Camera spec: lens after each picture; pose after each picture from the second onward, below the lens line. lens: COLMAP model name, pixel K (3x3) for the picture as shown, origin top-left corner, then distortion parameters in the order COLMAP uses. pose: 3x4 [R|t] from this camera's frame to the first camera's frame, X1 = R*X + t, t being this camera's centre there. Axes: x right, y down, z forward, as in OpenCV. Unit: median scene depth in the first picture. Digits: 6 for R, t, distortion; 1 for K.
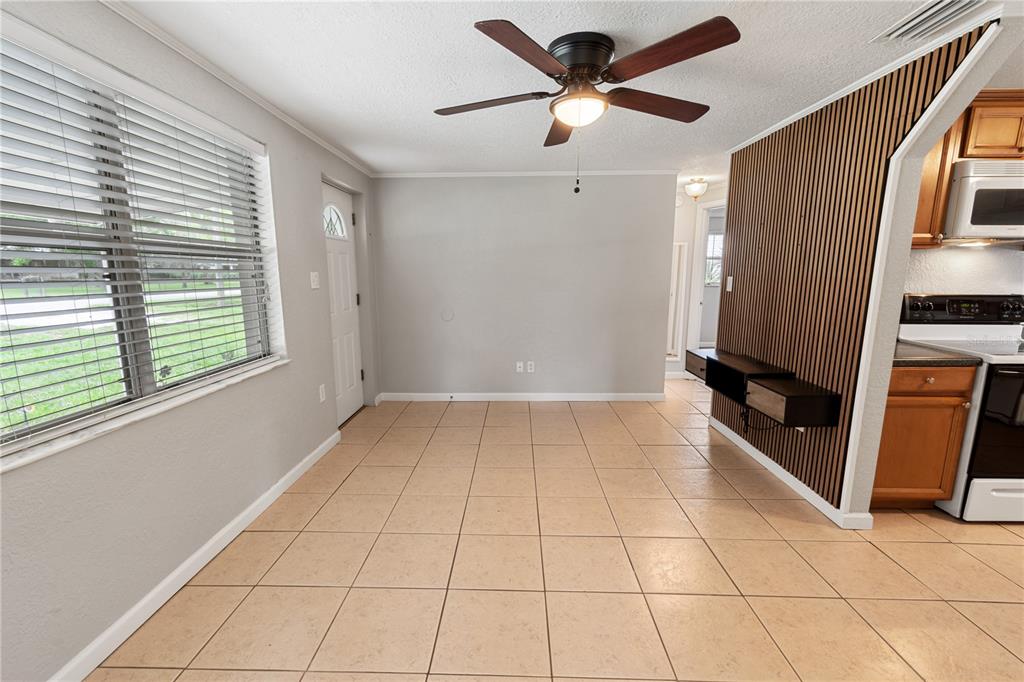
lens RADIAL K [[456.4, 0, 507.6], [0, 456.4, 349.8], [0, 0, 1]] dist [0.001474, -0.000375]
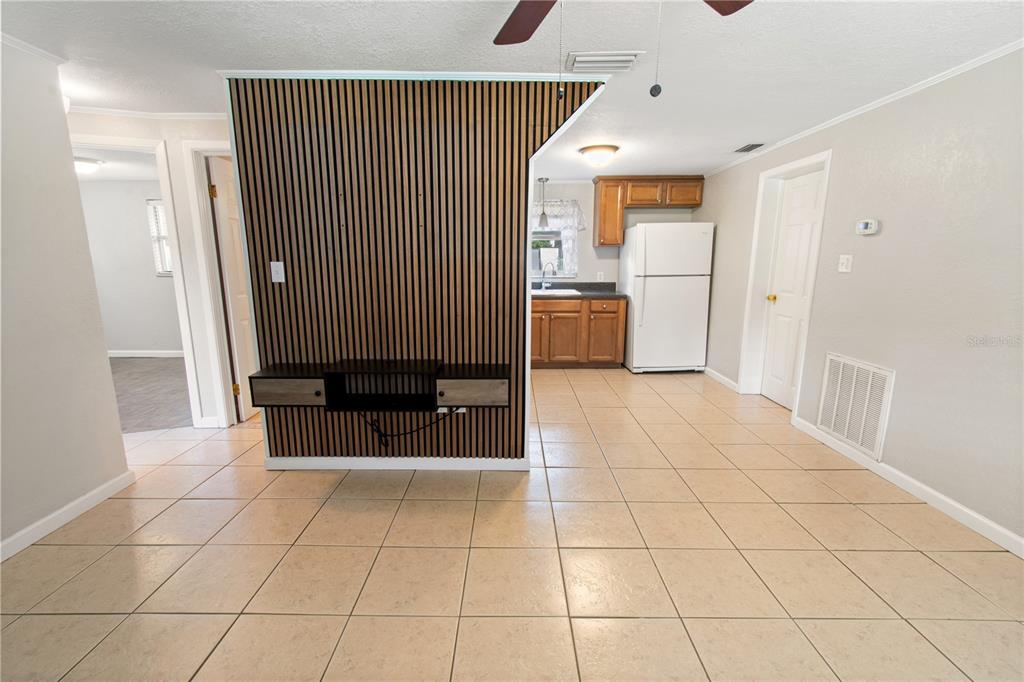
lens RADIAL K [[456.4, 0, 507.6], [0, 456.4, 349.8], [0, 0, 1]] dist [0.001474, -0.000375]
pose [[-0.011495, -0.200560, 0.979614, -0.359741], [0.172345, 0.964620, 0.199513, -0.156541], [-0.984970, 0.171124, 0.023477, 0.938926]]
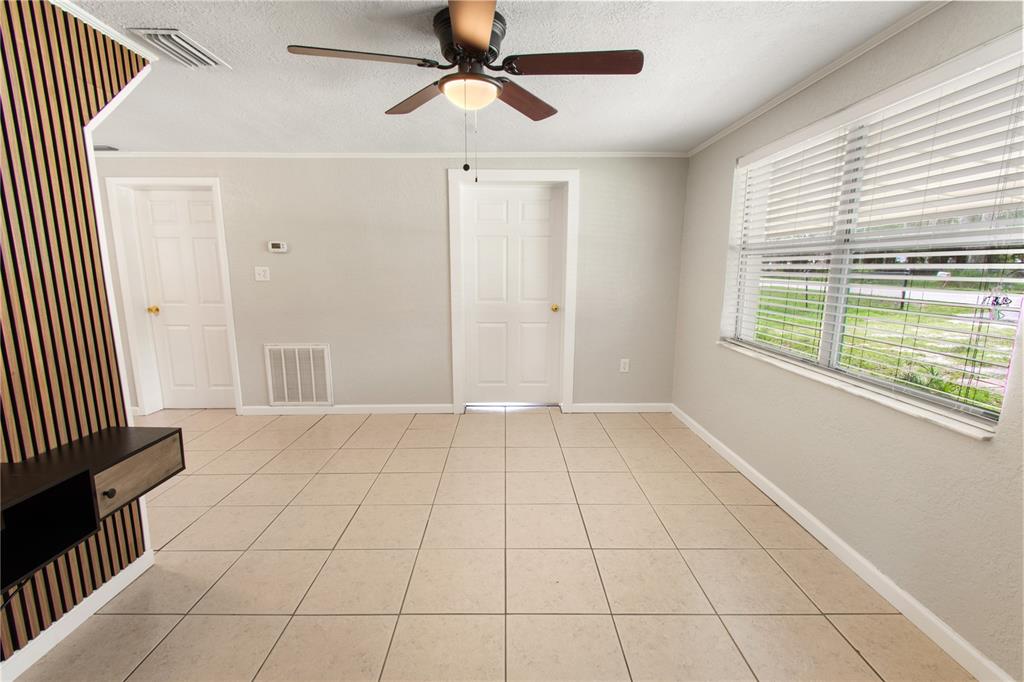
lens RADIAL K [[456.4, 0, 507.6], [0, 456.4, 349.8], [0, 0, 1]] dist [0.001474, -0.000375]
pose [[-0.999601, 0.002908, -0.028099, 0.086591], [-0.006861, 0.939916, 0.341337, -0.275043], [0.027404, 0.341394, -0.939521, 1.627495]]
